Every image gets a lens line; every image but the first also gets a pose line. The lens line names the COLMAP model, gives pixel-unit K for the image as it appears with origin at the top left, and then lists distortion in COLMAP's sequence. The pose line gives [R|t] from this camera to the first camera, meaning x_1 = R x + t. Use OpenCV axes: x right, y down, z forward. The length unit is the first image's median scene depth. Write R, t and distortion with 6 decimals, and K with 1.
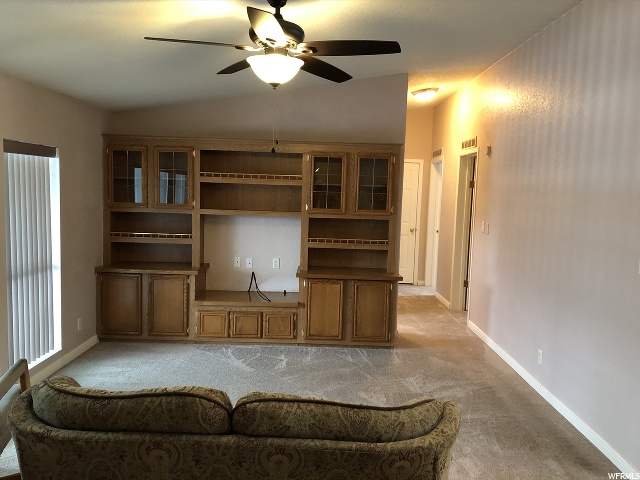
lens RADIAL K [[522.2, 0, 323.2], [0, 522.2, 237.5], [0, 0, 1]] dist [0.068058, -0.075503]
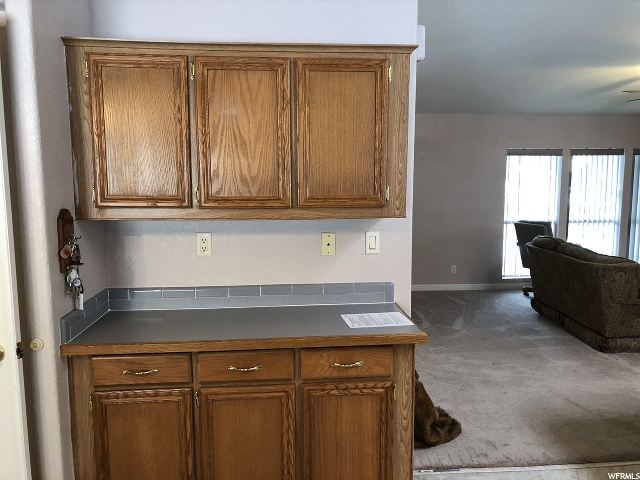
lens RADIAL K [[522.2, 0, 323.2], [0, 522.2, 237.5], [0, 0, 1]] dist [0.068058, -0.075503]
pose [[0.083073, 0.092424, -0.992248, 0.878305], [-0.085262, 0.992698, 0.085327, 0.047801], [0.992889, 0.077512, 0.090347, -0.198301]]
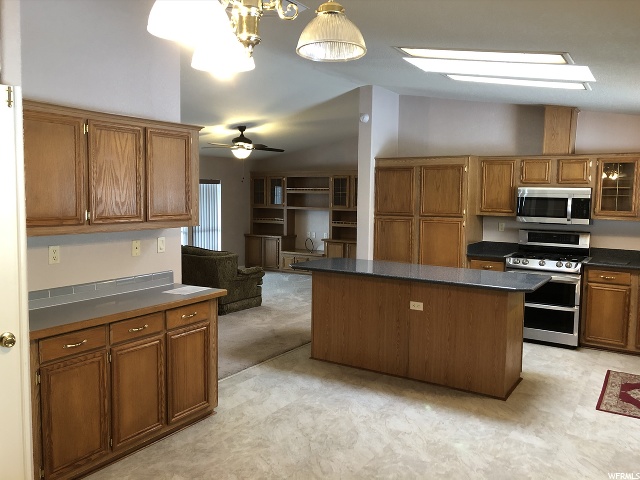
lens RADIAL K [[522.2, 0, 323.2], [0, 522.2, 237.5], [0, 0, 1]] dist [0.068058, -0.075503]
pose [[0.838512, 0.024569, -0.544328, 0.993839], [-0.034973, 0.999350, -0.008767, 0.079338], [0.543759, 0.026387, 0.838827, -0.616902]]
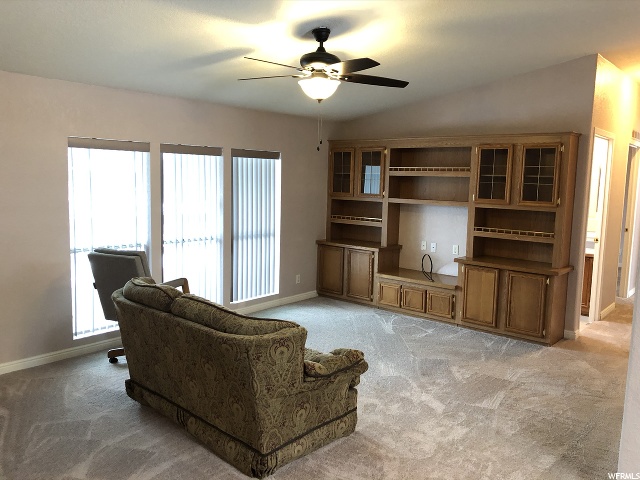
lens RADIAL K [[522.2, 0, 323.2], [0, 522.2, 237.5], [0, 0, 1]] dist [0.068058, -0.075503]
pose [[0.761165, 0.063816, -0.645411, 0.433619], [-0.061294, 0.997771, 0.026369, 0.013438], [0.645655, 0.019489, 0.763380, -0.007456]]
